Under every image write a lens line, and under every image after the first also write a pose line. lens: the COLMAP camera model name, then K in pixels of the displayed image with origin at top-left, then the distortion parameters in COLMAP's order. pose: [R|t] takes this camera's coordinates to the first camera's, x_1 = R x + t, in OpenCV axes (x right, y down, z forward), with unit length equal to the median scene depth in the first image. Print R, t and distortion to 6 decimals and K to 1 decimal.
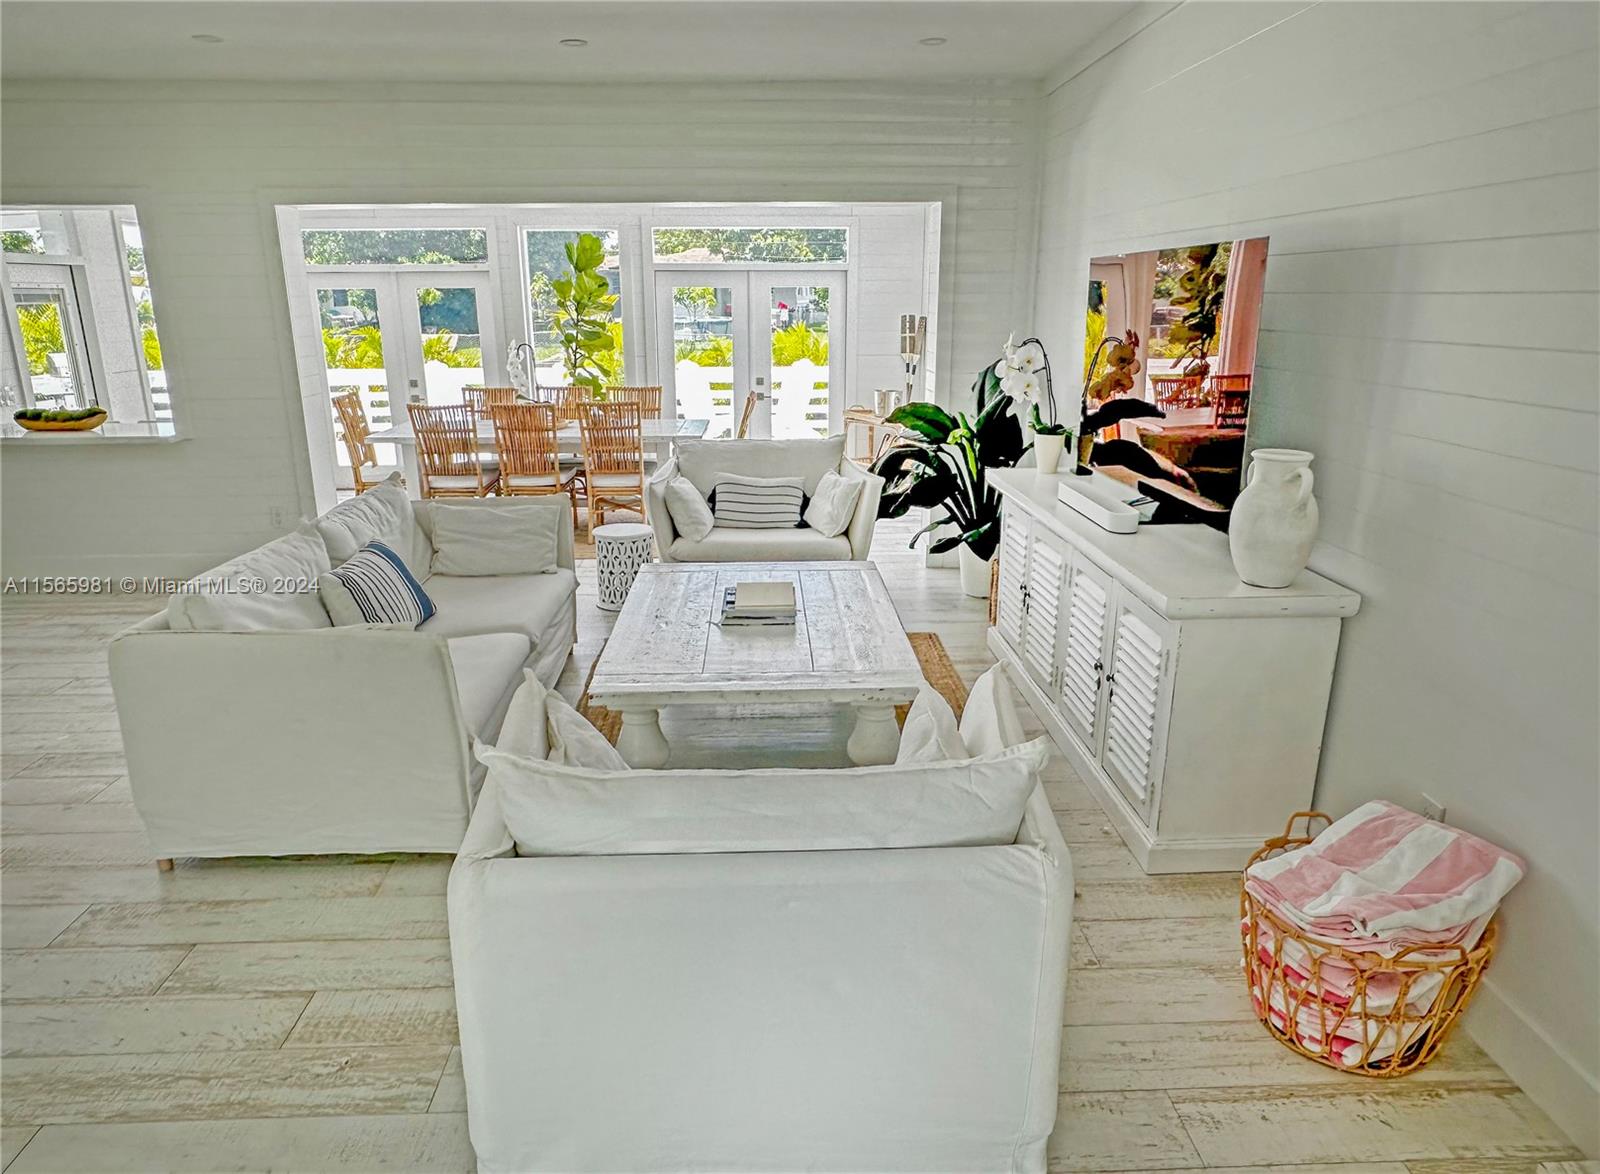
lens RADIAL K [[1017.7, 0, 798.0], [0, 1017.7, 588.5], [0, 0, 1]] dist [-0.006371, -0.002590]
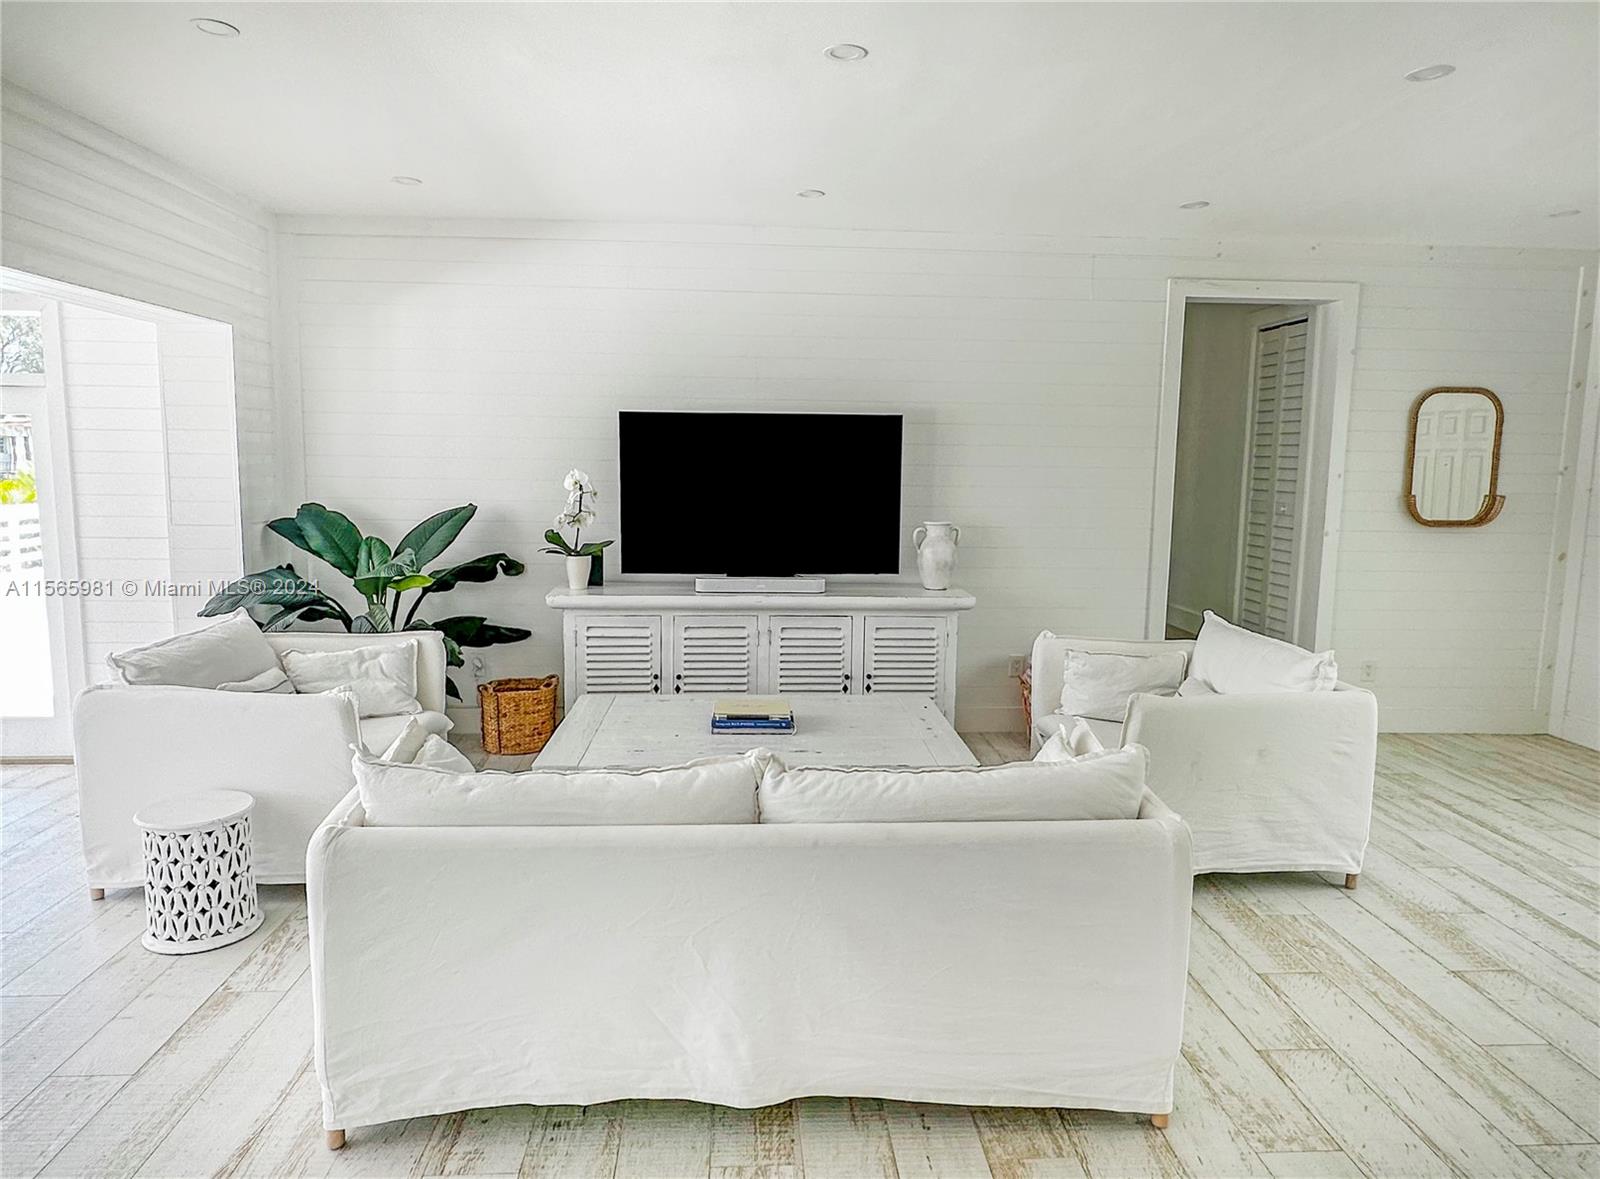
lens RADIAL K [[1012.1, 0, 799.1], [0, 1012.1, 587.9], [0, 0, 1]] dist [0.003390, 0.001317]
pose [[-0.015738, -0.120203, 0.992625, -1.867634], [0.267808, 0.955969, 0.120010, -0.403683], [-0.963344, 0.267722, 0.017146, 1.585925]]
